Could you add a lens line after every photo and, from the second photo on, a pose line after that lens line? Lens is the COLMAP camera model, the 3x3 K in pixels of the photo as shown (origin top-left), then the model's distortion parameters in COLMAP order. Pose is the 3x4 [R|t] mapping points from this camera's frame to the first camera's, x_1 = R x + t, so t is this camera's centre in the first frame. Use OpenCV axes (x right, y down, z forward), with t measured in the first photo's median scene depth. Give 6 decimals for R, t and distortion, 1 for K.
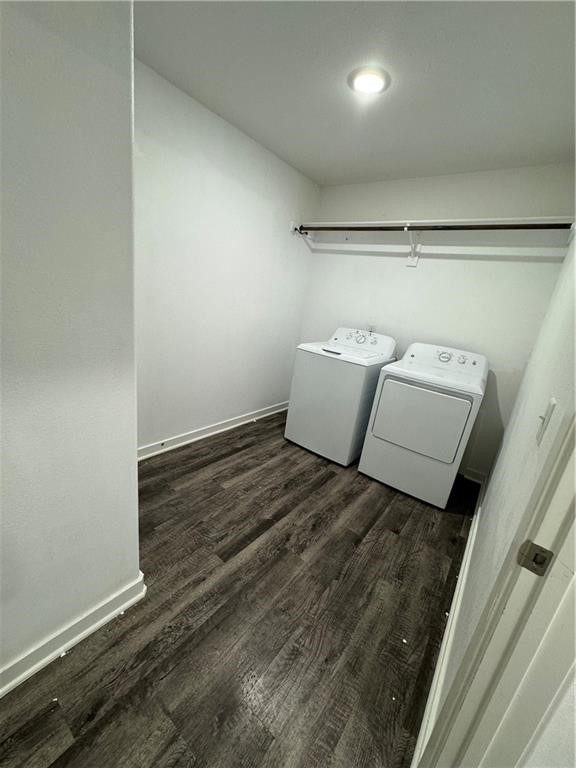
lens RADIAL K [[304.4, 0, 288.0], [0, 304.4, 384.0], [0, 0, 1]] dist [-0.003173, 0.000155]
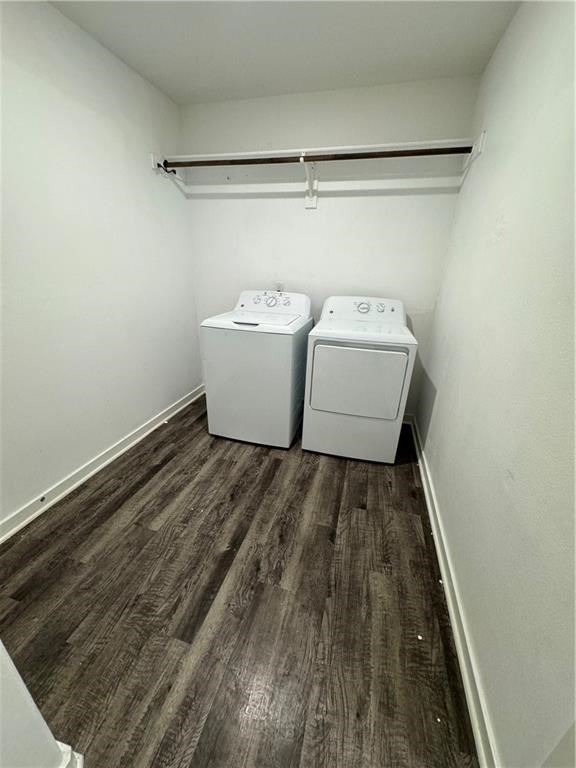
lens RADIAL K [[304.4, 0, 288.0], [0, 304.4, 384.0], [0, 0, 1]] dist [-0.003173, 0.000155]
pose [[0.923196, -0.236251, 0.303140, -0.043646], [0.195407, 0.967731, 0.159097, -0.062619], [-0.330945, -0.087642, 0.939571, 0.194471]]
